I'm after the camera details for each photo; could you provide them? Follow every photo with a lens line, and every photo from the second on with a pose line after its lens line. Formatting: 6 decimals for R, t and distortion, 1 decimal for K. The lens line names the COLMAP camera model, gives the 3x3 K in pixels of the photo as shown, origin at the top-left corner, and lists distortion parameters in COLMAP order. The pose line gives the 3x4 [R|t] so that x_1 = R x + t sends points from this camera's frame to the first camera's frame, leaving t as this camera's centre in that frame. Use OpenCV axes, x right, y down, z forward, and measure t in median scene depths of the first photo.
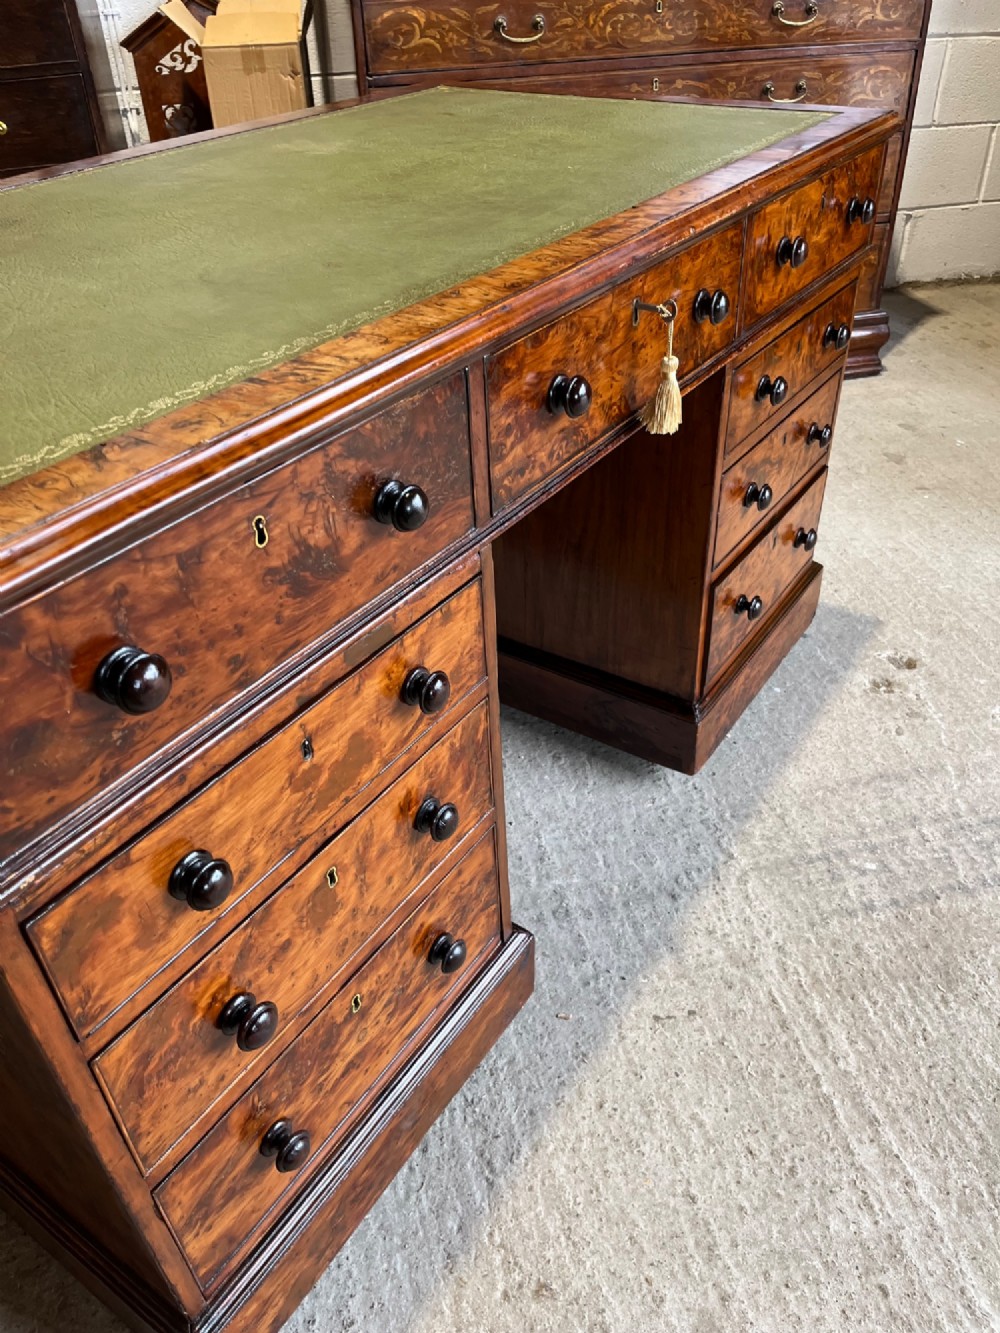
lens RADIAL K [[1015.4, 0, 500.0], [0, 1015.4, 666.5], [0, 0, 1]] dist [0.069213, -0.102786]
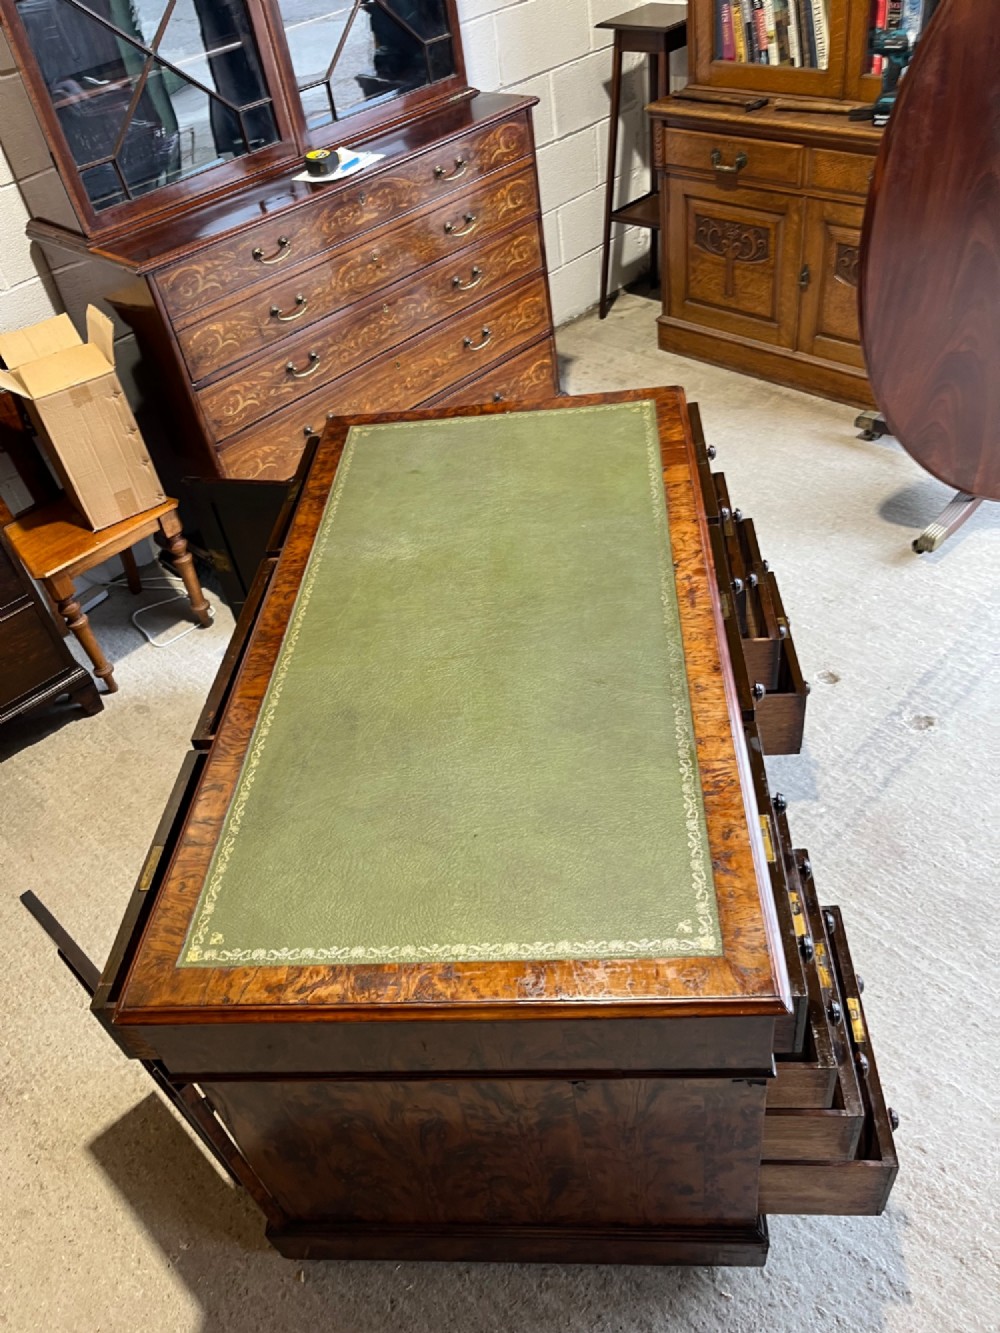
lens RADIAL K [[1018.5, 0, 491.4], [0, 1018.5, 652.5], [0, 0, 1]] dist [0.049980, -0.084069]
pose [[0.855080, -0.399770, 0.330186, -0.632036], [0.386235, 0.915965, 0.108766, -0.497263], [-0.345920, 0.034526, 0.937629, -0.443419]]
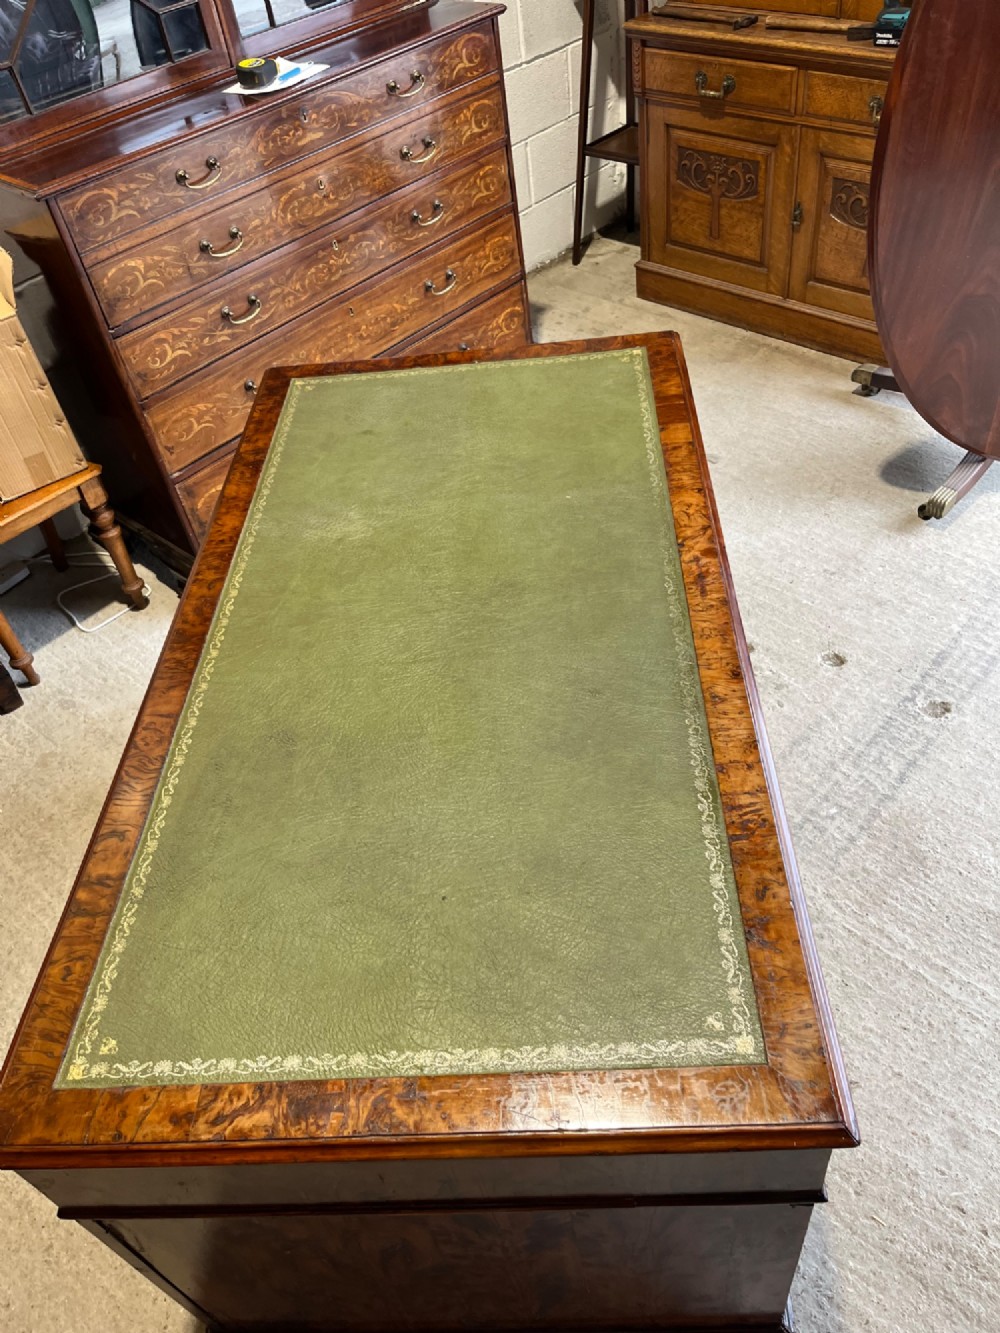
lens RADIAL K [[1013.7, 0, 511.4], [0, 1013.7, 655.3], [0, 0, 1]] dist [0.062769, -0.096985]
pose [[0.832800, -0.425667, 0.353910, -0.532604], [0.392335, 0.904879, 0.165128, -0.510820], [-0.390535, 0.001332, 0.920587, -0.217270]]
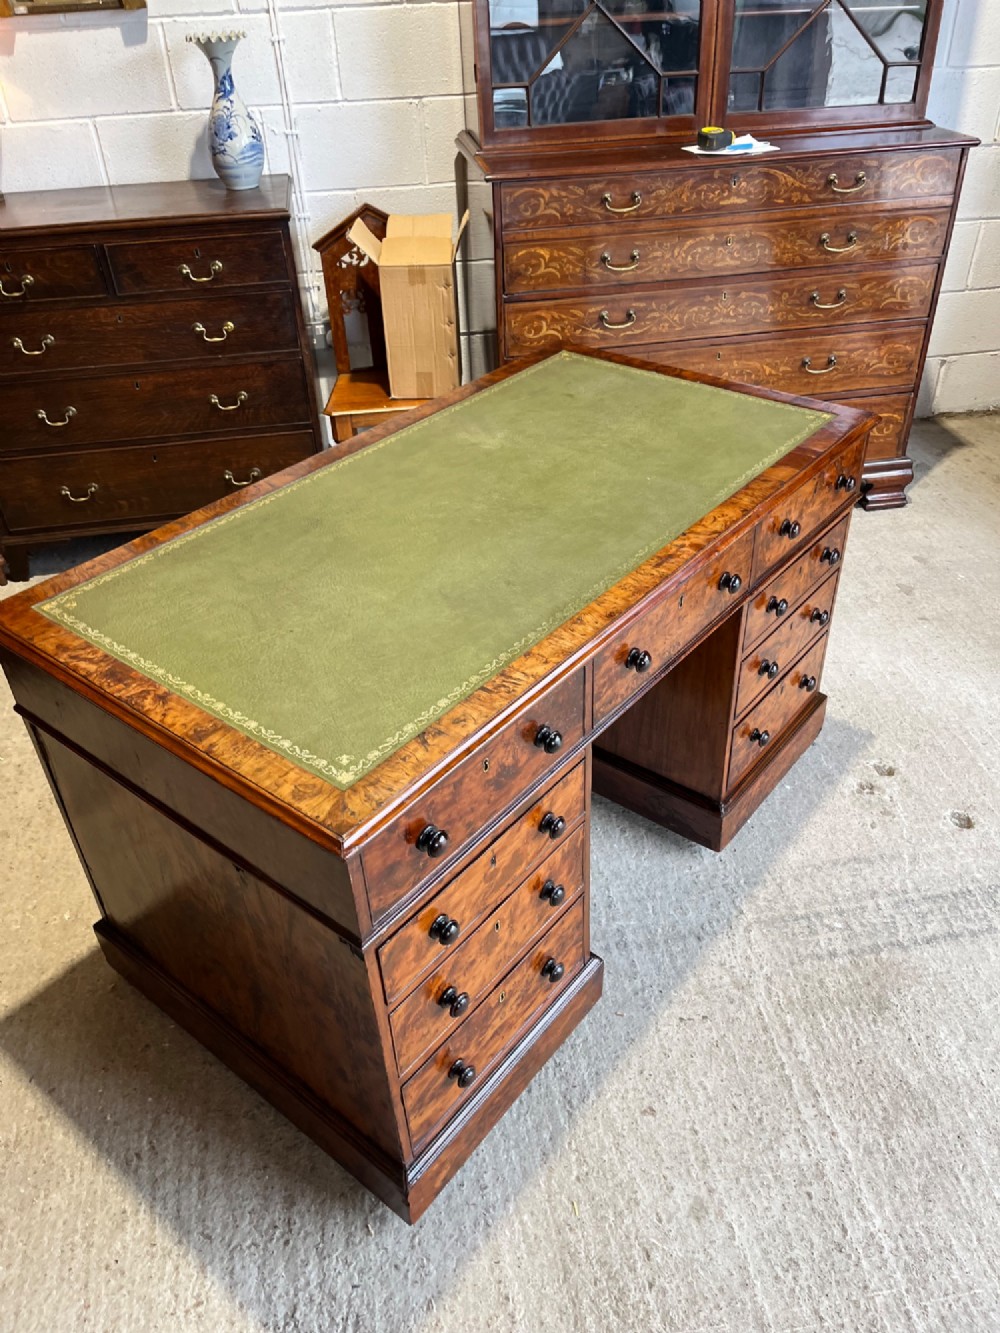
lens RADIAL K [[1013.7, 0, 511.4], [0, 1013.7, 655.3], [0, 0, 1]] dist [0.062769, -0.096985]
pose [[0.997189, 0.046442, -0.058793, -0.035646], [-0.047224, 0.998813, -0.011974, -0.170018], [0.058167, 0.014717, 0.998198, -0.546986]]
